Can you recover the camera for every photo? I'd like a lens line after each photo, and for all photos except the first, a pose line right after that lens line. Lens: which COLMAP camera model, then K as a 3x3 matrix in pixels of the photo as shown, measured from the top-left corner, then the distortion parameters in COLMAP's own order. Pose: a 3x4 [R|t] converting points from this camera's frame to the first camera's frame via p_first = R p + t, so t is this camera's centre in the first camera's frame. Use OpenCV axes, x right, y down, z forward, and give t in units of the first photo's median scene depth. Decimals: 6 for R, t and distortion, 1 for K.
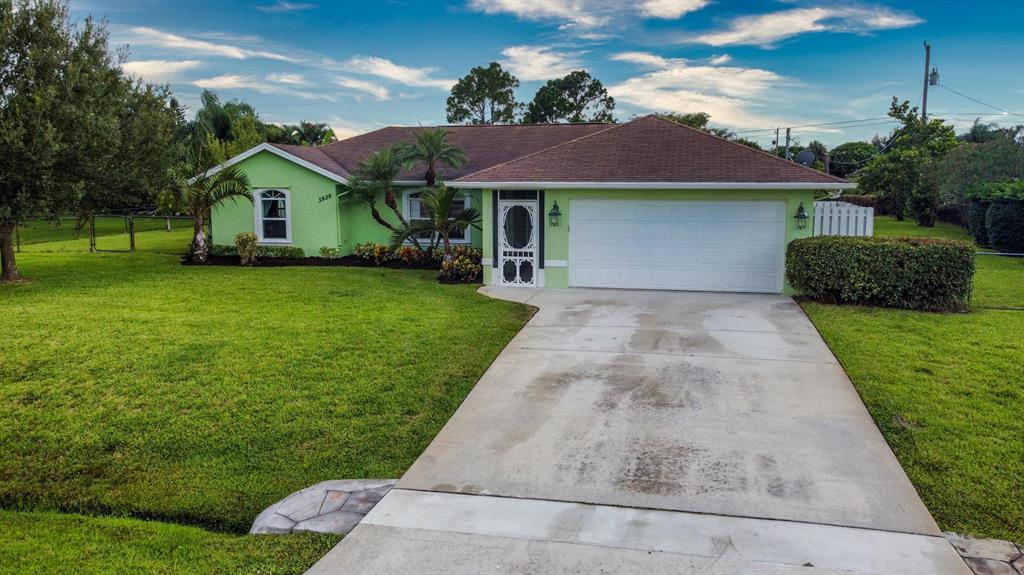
lens RADIAL K [[778.4, 0, 514.9], [0, 778.4, 279.6], [0, 0, 1]] dist [-0.000887, -0.007120]
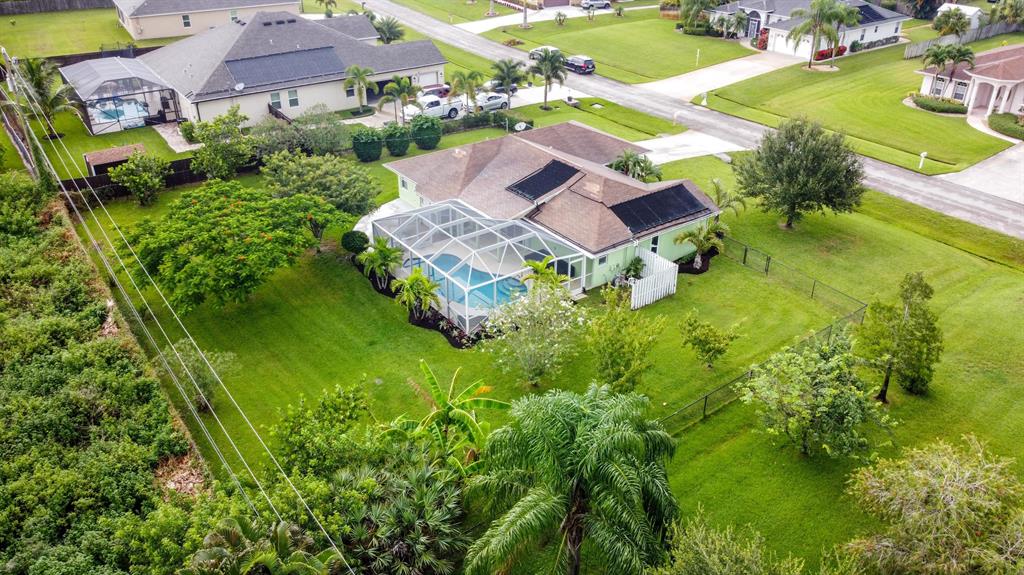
lens RADIAL K [[778.4, 0, 514.9], [0, 778.4, 279.6], [0, 0, 1]] dist [-0.000887, -0.007120]
pose [[-0.757837, -0.317085, 0.570211, -1.722206], [0.082165, 0.820621, 0.565536, -1.615912], [-0.647250, 0.475435, -0.595843, 3.717867]]
